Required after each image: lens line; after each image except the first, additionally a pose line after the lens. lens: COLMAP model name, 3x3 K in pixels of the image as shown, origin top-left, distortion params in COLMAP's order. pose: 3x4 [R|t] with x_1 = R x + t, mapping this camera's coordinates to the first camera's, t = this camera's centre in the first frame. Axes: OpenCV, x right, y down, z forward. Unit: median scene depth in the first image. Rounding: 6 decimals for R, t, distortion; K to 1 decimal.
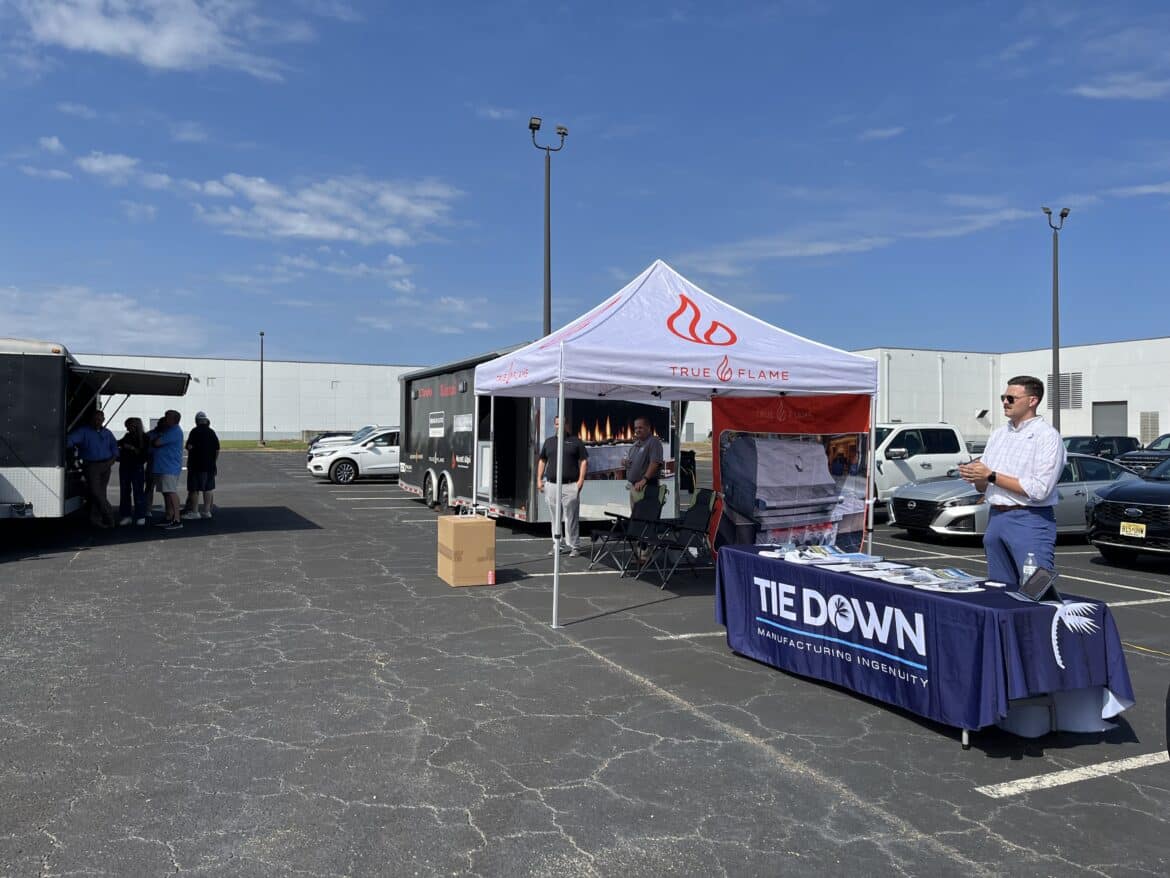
lens RADIAL K [[870.9, 0, 582.0], [0, 870.9, 433.1], [0, 0, 1]] dist [0.068649, -0.090782]
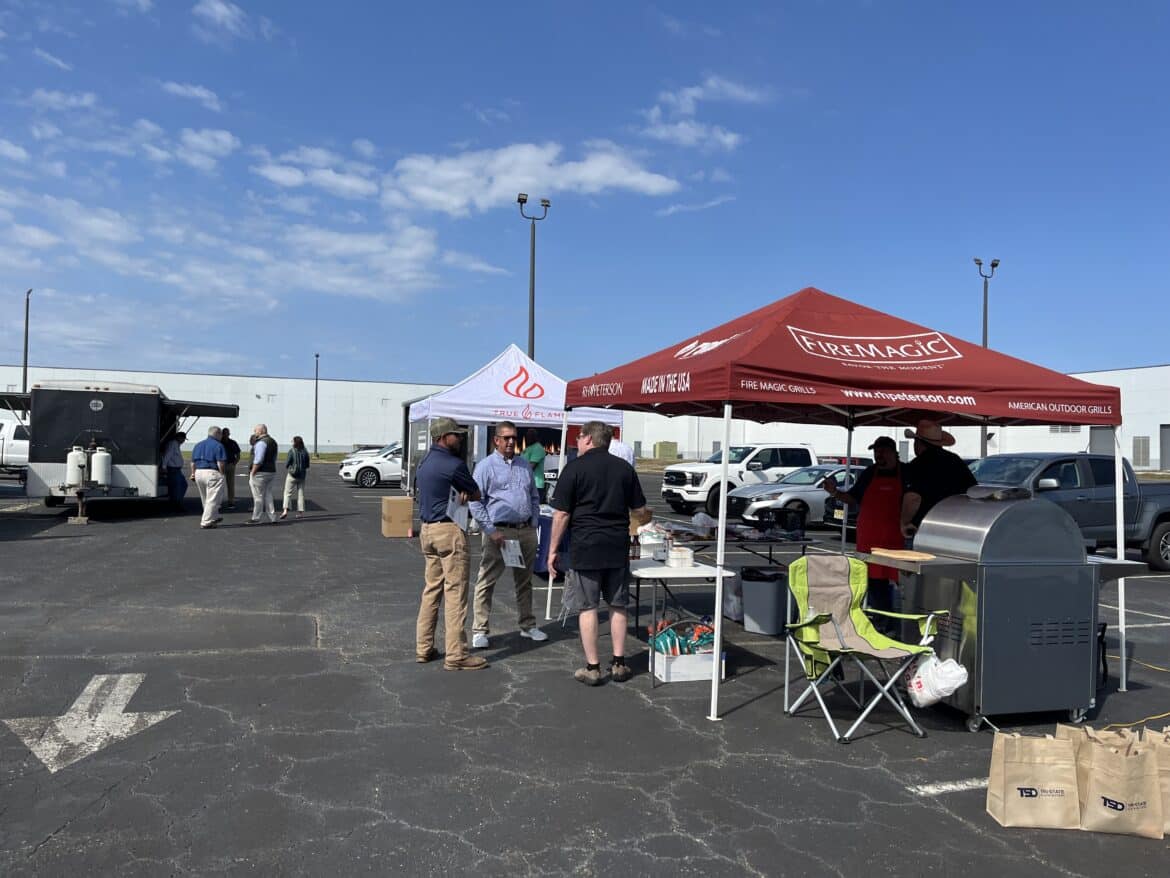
lens RADIAL K [[882.5, 0, 609.4], [0, 882.5, 455.3], [0, 0, 1]] dist [0.029094, -0.001106]
pose [[0.999065, 0.012107, -0.041507, 0.329862], [-0.011878, 0.999913, 0.005755, 0.002437], [0.041573, -0.005256, 0.999122, -0.642334]]
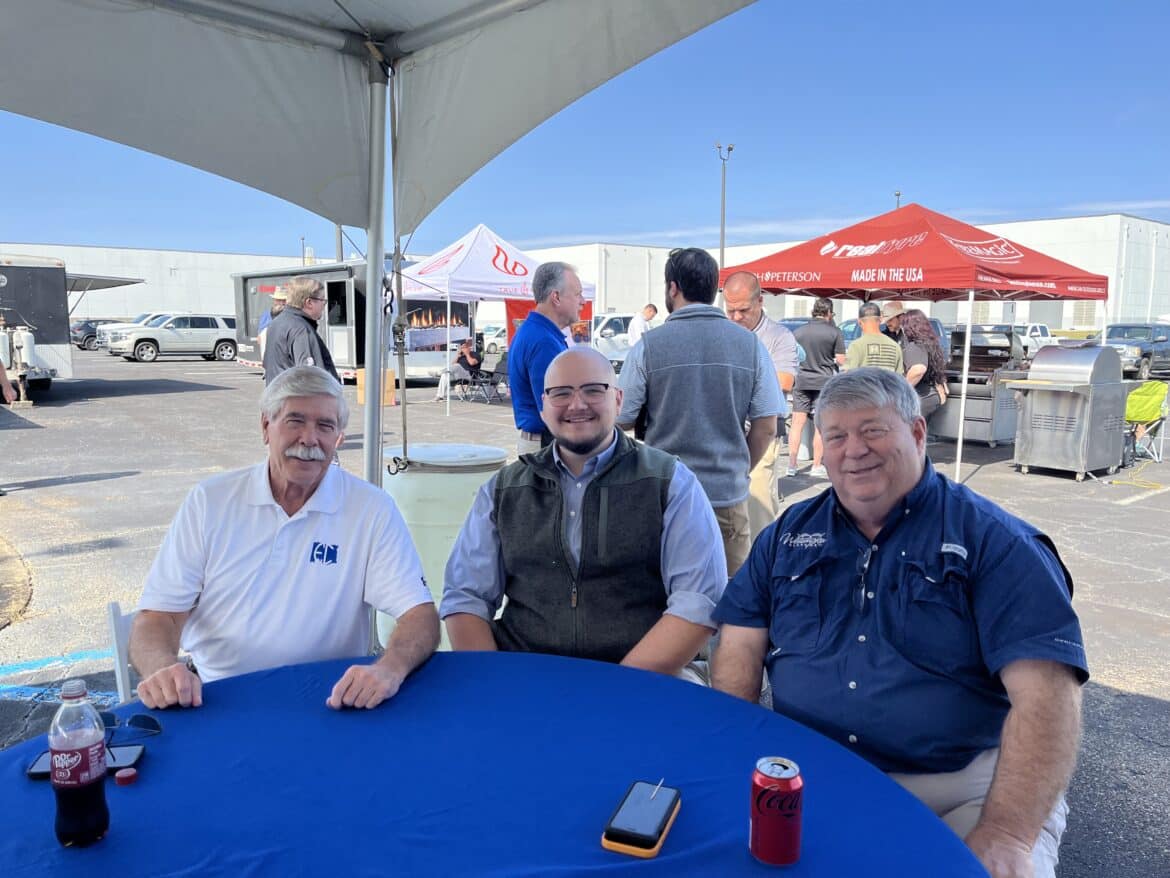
lens RADIAL K [[896.9, 0, 573.4], [0, 896.9, 432.6], [0, 0, 1]] dist [0.071980, -0.090955]
pose [[0.955163, -0.041219, 0.293196, -0.286388], [0.004543, 0.992185, 0.124689, -0.001345], [-0.296044, -0.117767, 0.947887, -0.848488]]
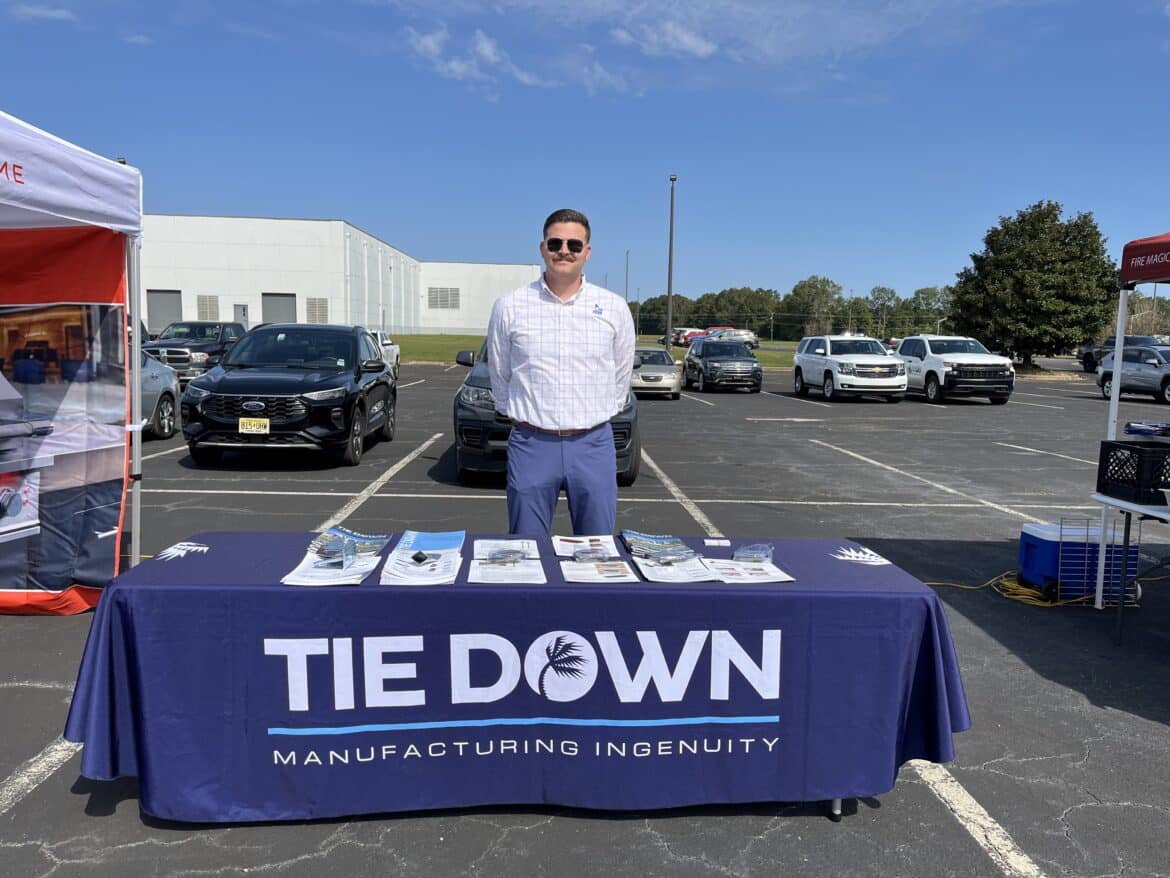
lens RADIAL K [[896.9, 0, 573.4], [0, 896.9, 432.6], [0, 0, 1]] dist [0.071980, -0.090955]
pose [[0.366727, -0.103305, 0.924575, -0.093122], [-0.019554, 0.992740, 0.118677, 0.005542], [-0.930123, -0.061601, 0.362044, 0.447906]]
